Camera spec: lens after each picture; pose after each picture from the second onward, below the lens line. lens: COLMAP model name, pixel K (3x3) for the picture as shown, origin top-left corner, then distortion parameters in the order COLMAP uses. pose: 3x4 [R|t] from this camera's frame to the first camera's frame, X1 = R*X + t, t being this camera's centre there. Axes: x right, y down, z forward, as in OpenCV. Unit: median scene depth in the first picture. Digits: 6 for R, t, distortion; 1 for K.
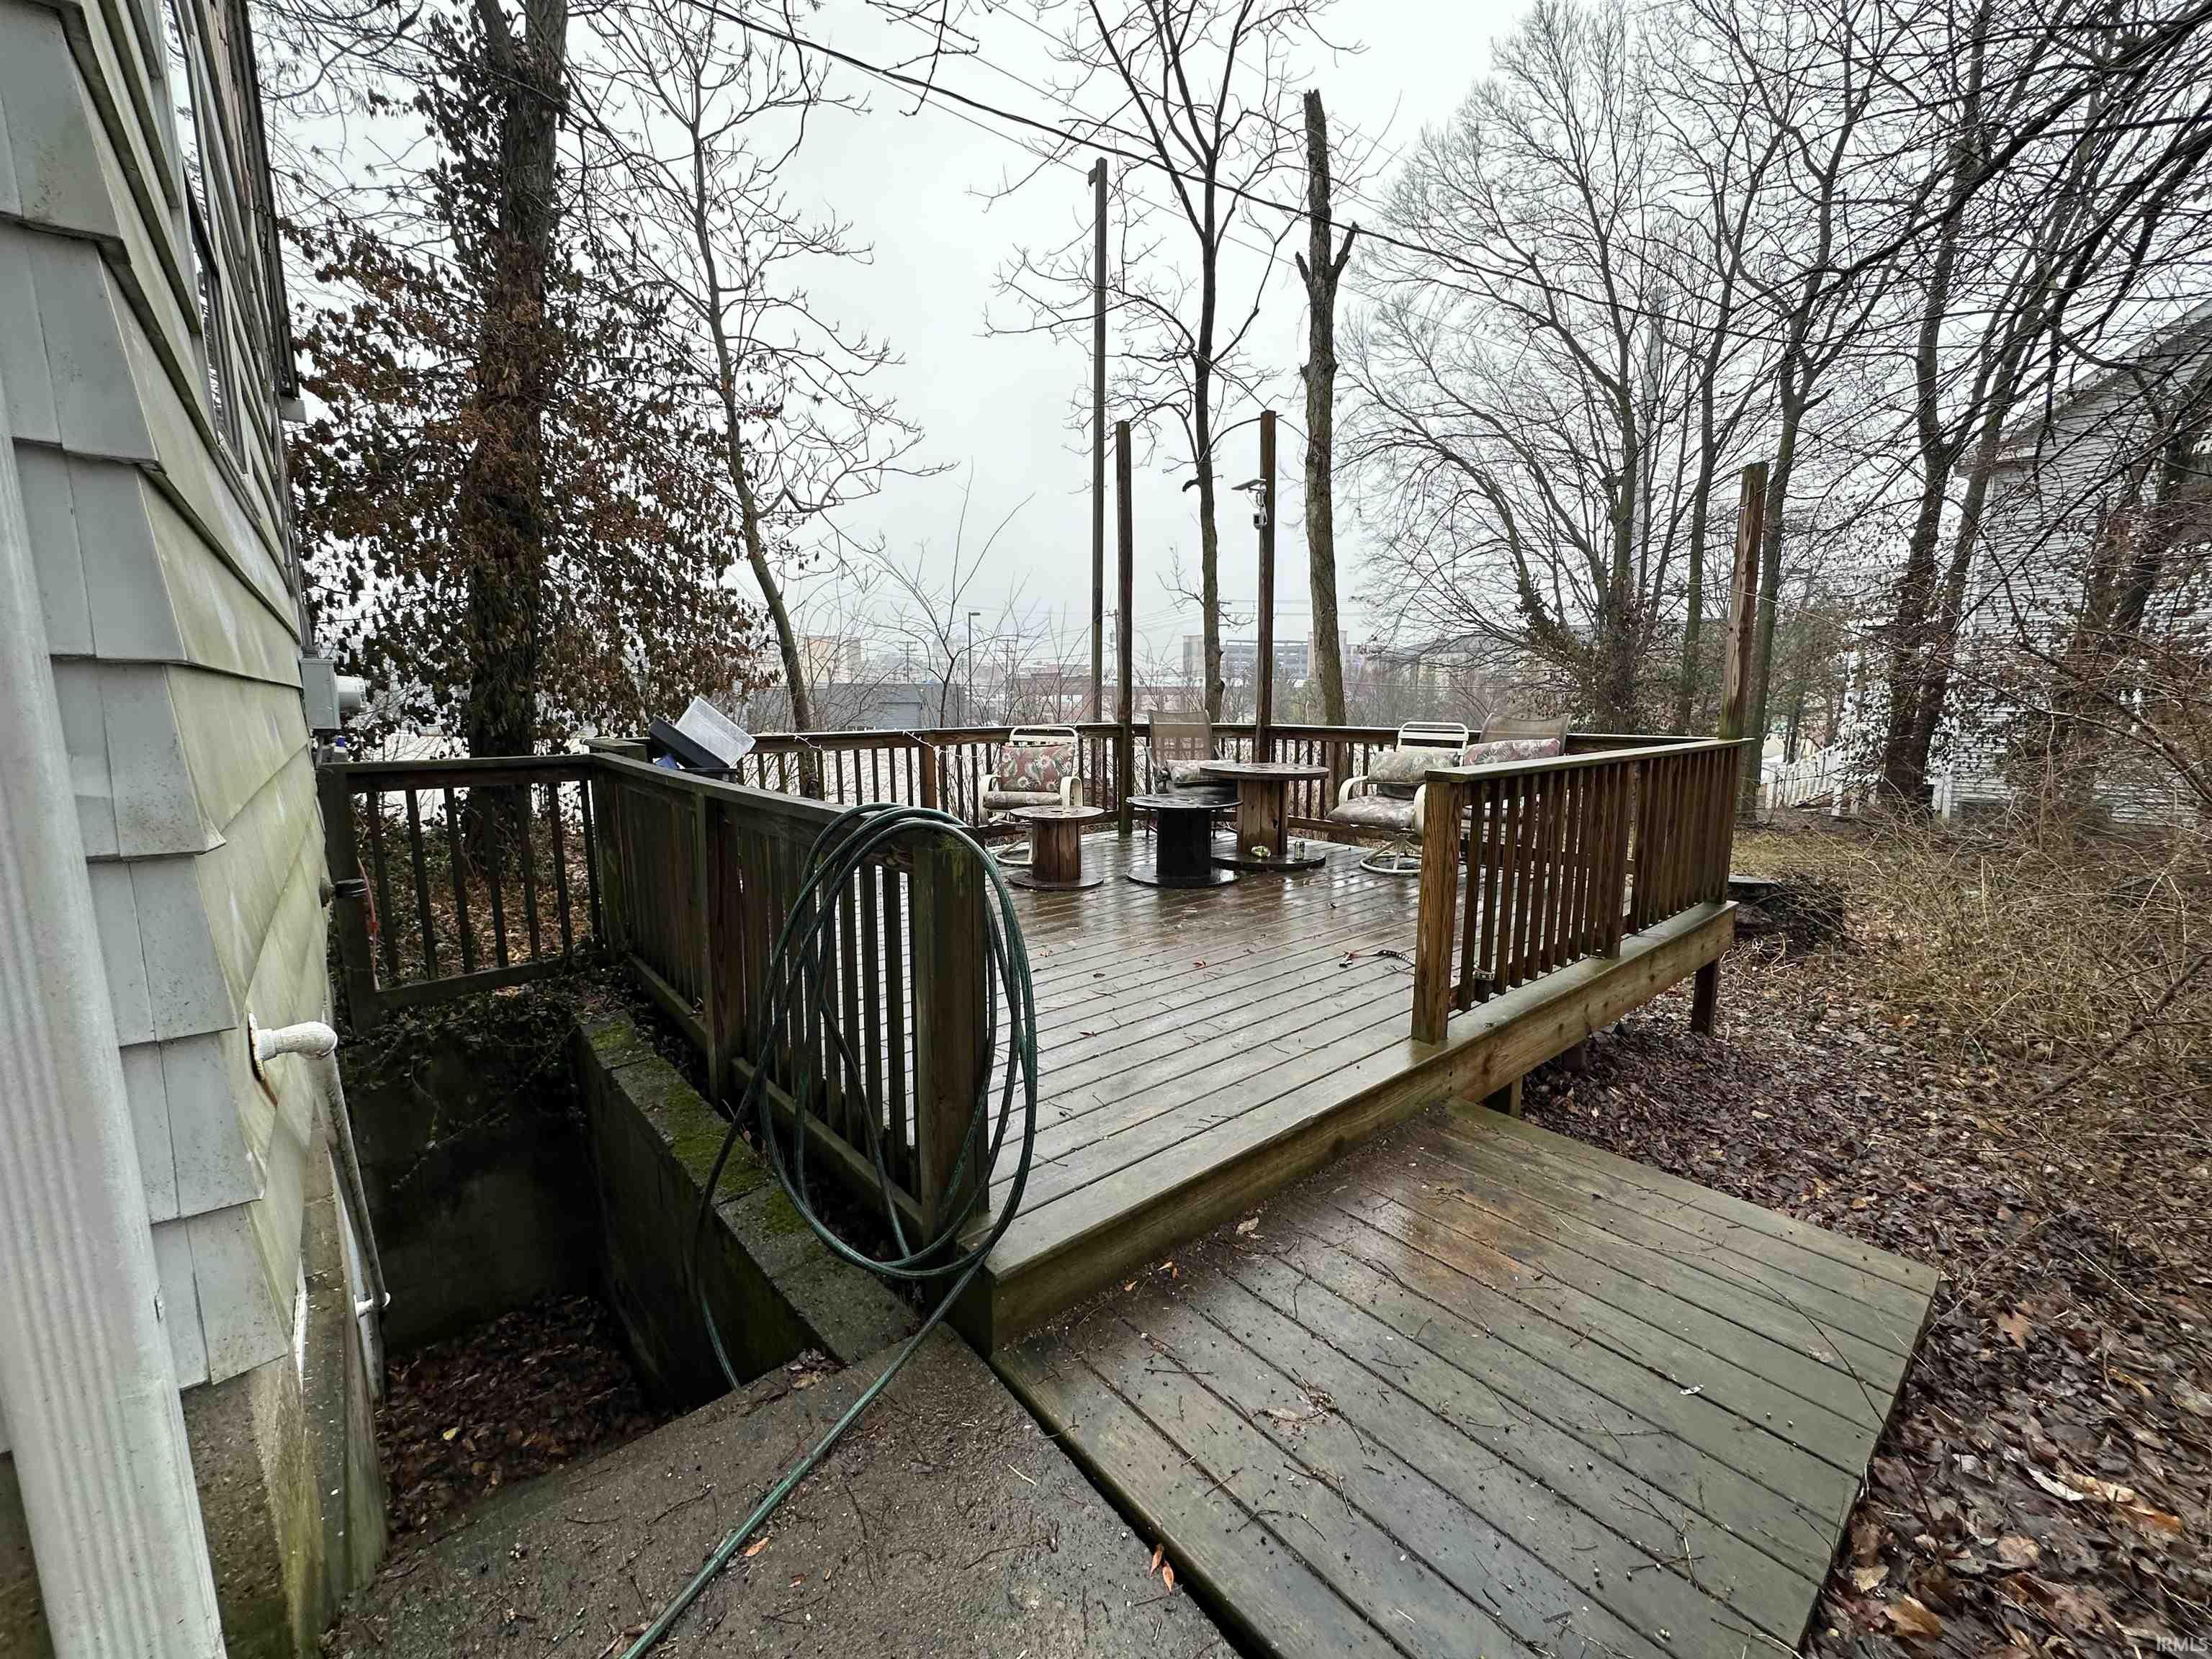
lens RADIAL K [[884.8, 0, 1106.0], [0, 884.8, 829.5], [0, 0, 1]] dist [-0.001682, -0.000075]
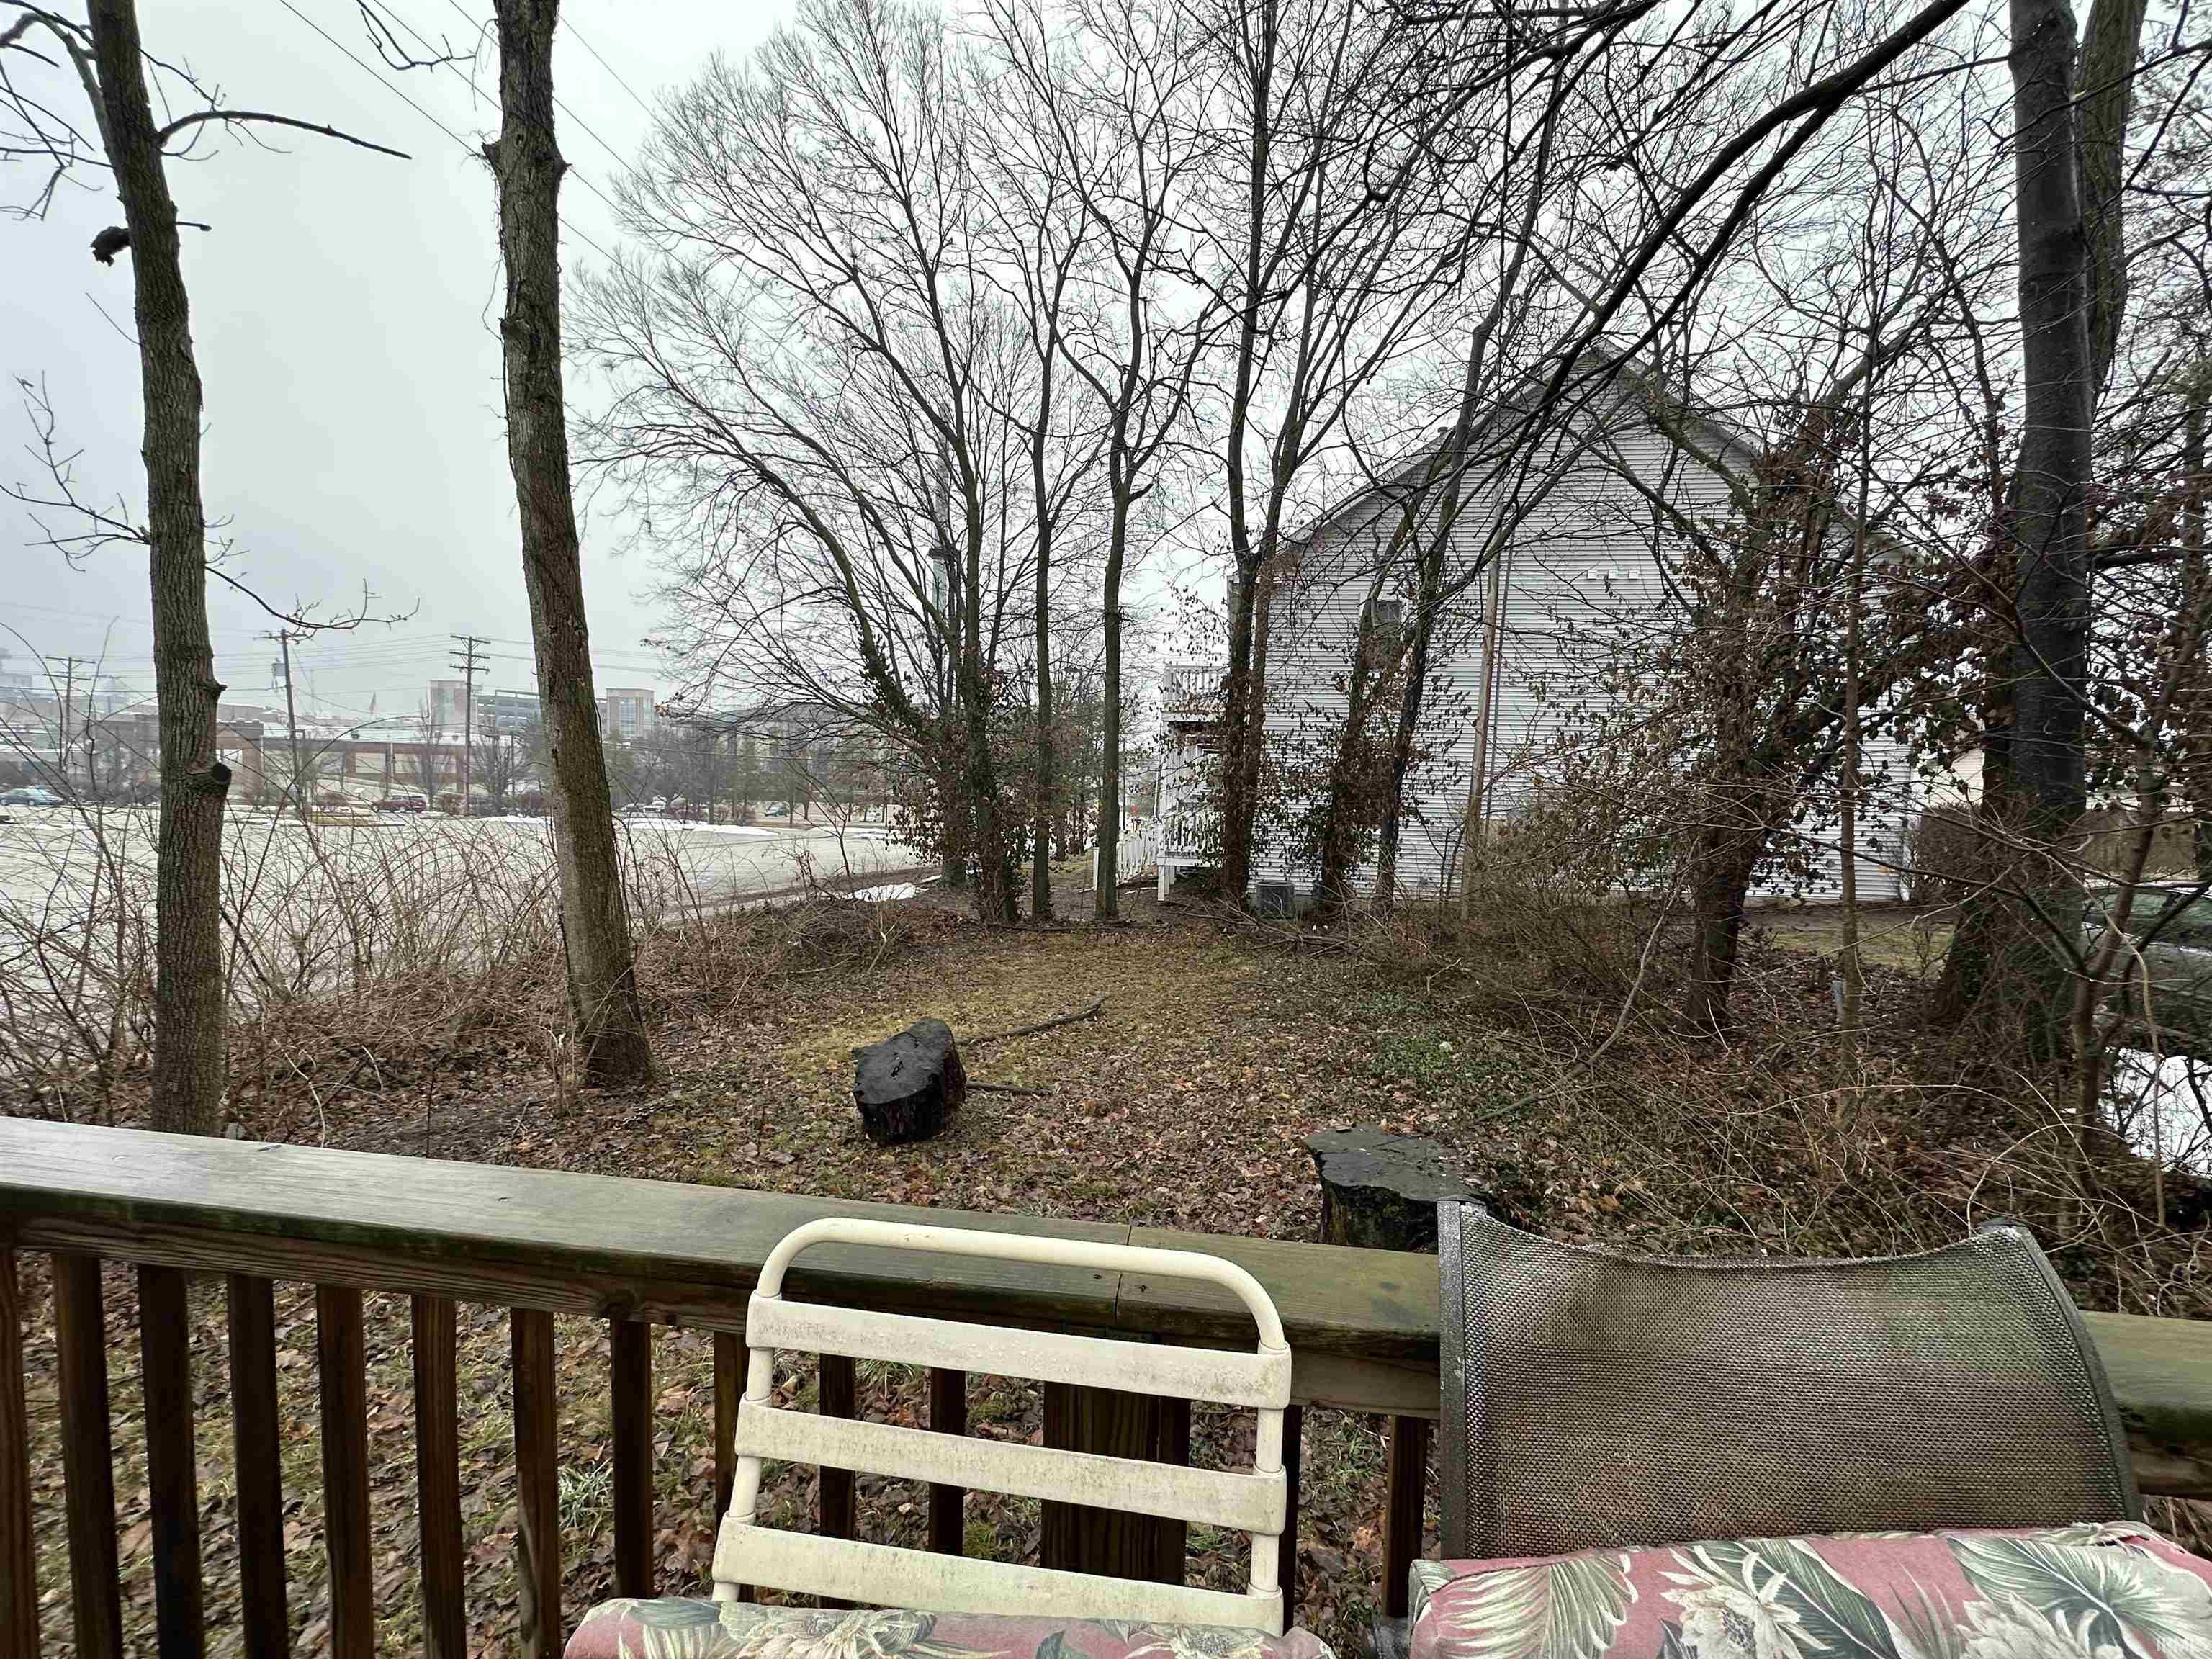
lens RADIAL K [[884.8, 0, 1106.0], [0, 884.8, 829.5], [0, 0, 1]] dist [-0.001682, -0.000075]
pose [[0.743802, -0.018730, 0.668137, 0.085247], [0.069620, 0.996341, -0.049574, -0.051022], [-0.664764, 0.083389, 0.742385, 0.257216]]
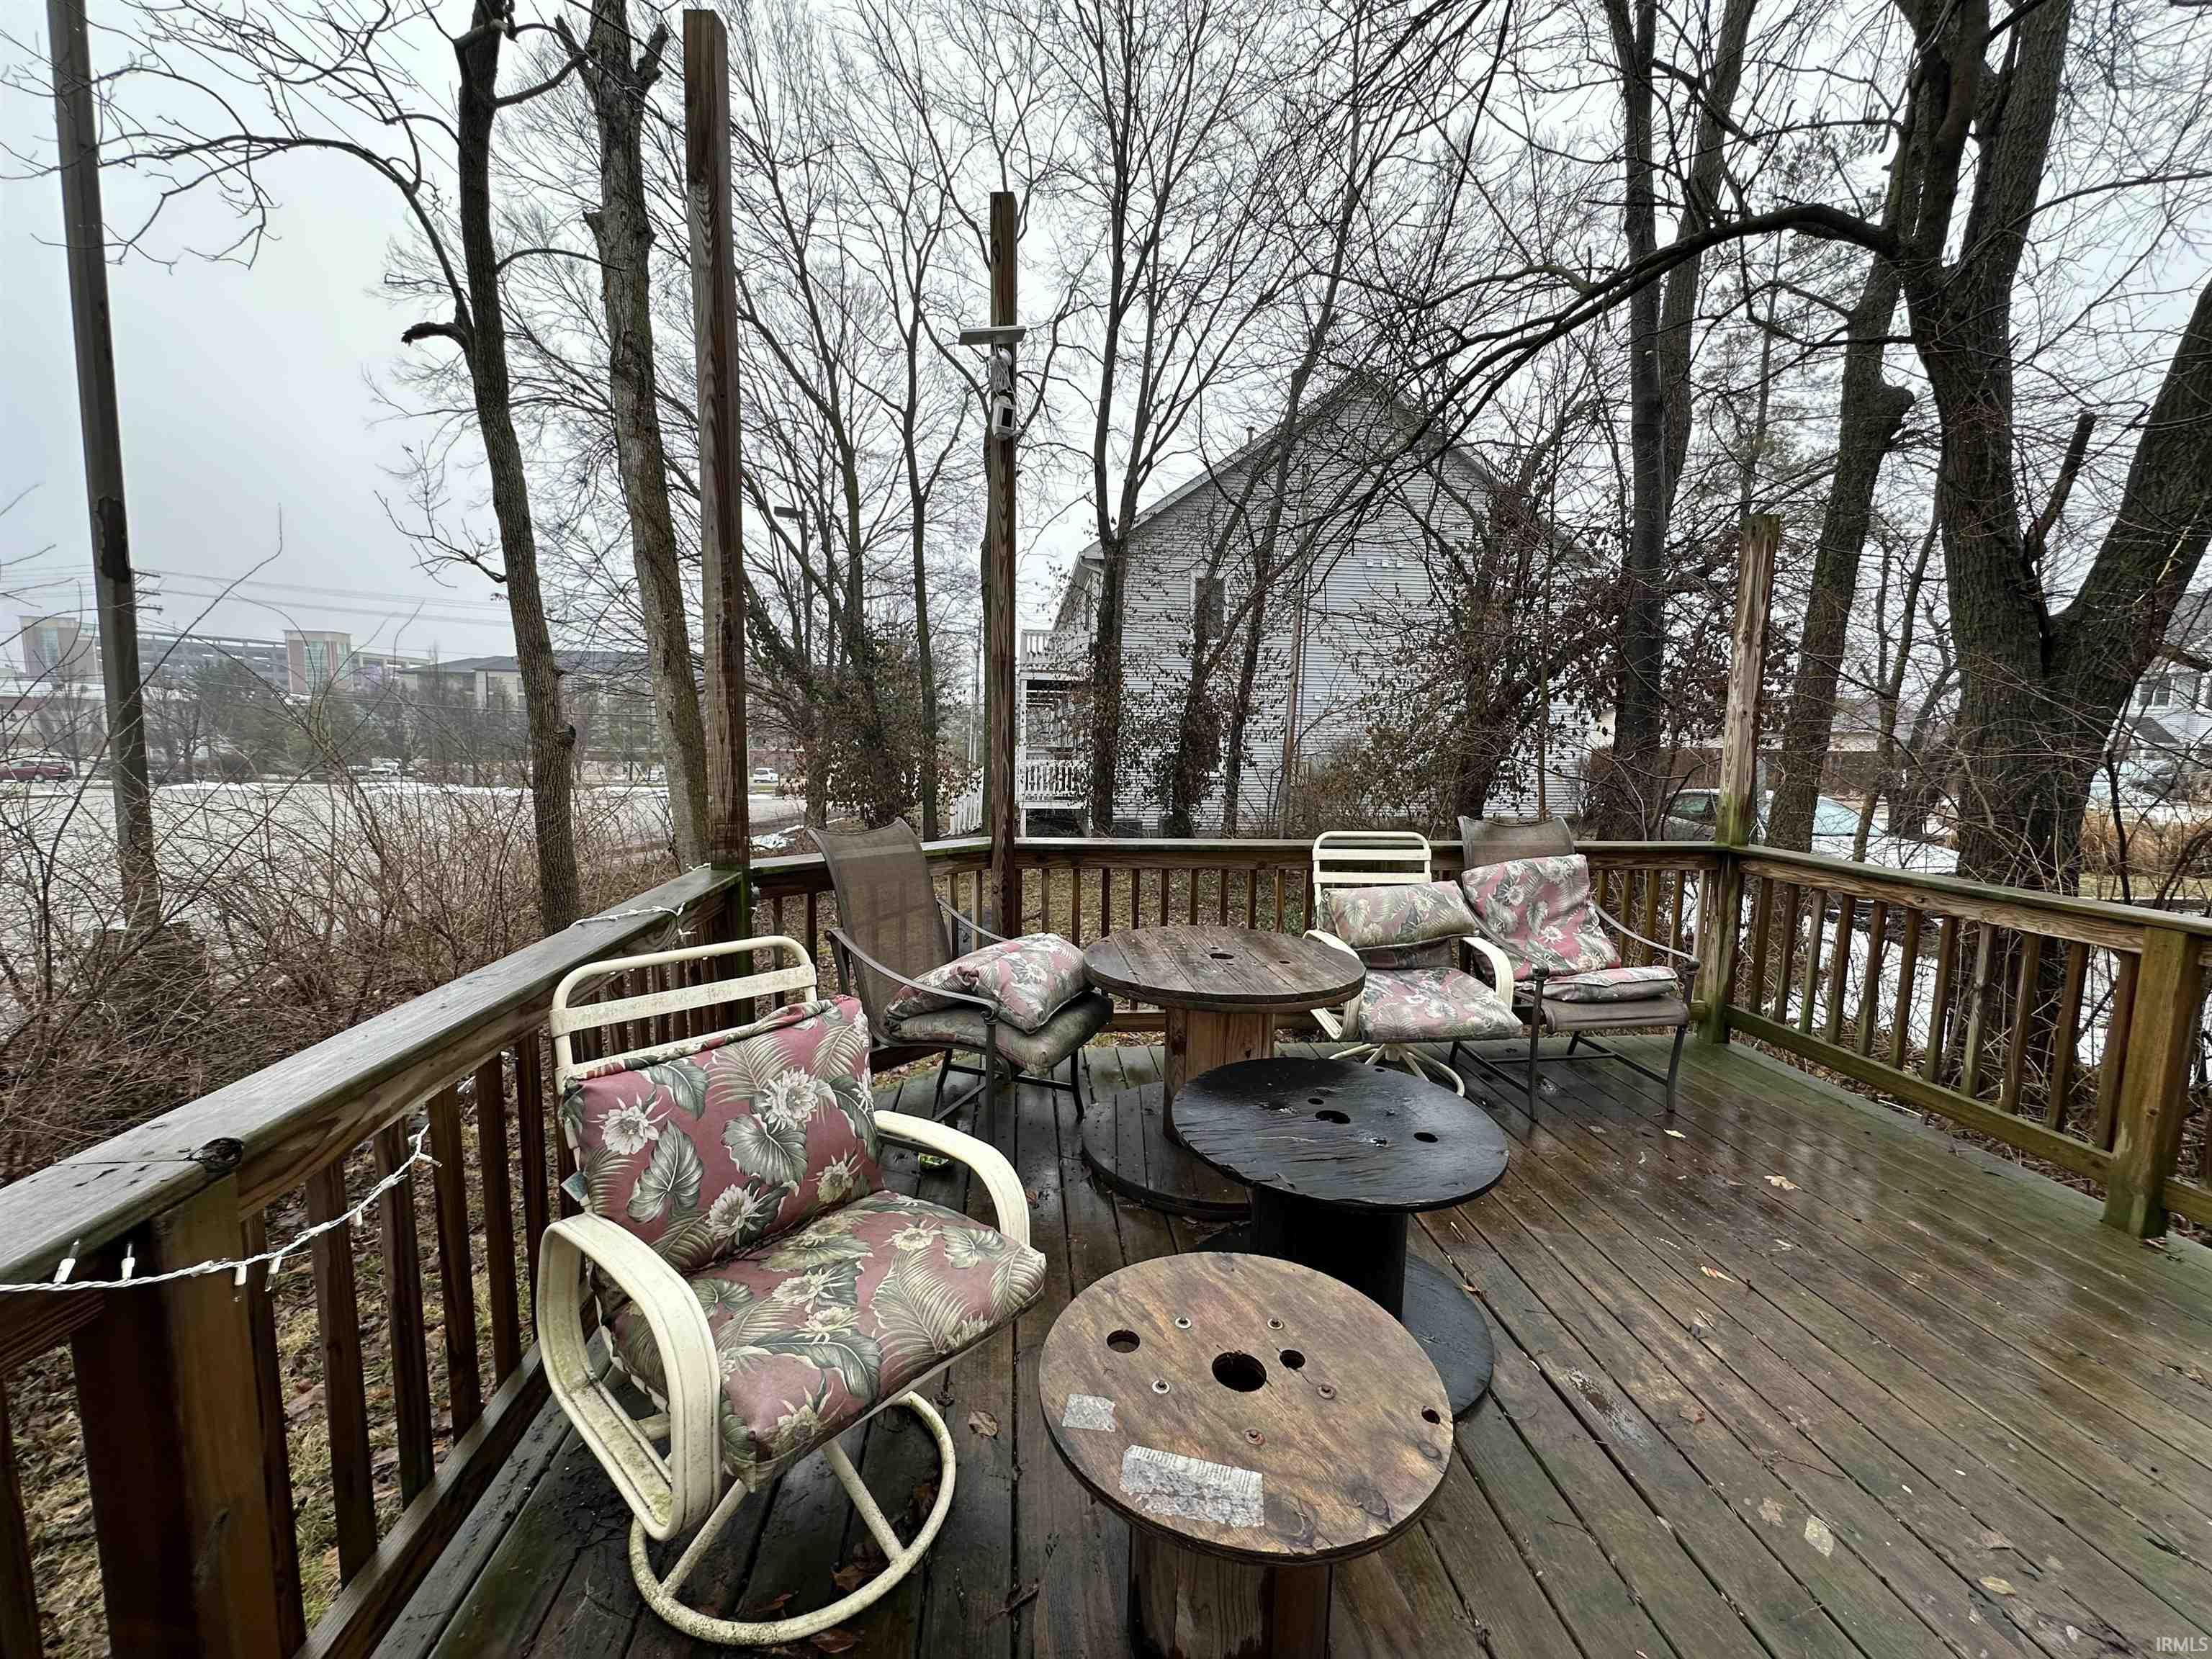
lens RADIAL K [[884.8, 0, 1109.2], [0, 884.8, 828.6], [0, 0, 1]] dist [-0.001960, -0.000099]
pose [[0.564331, -0.077189, 0.821932, -0.067330], [0.102126, 0.994499, 0.023276, -0.045334], [-0.819208, 0.070806, 0.569109, 0.232801]]
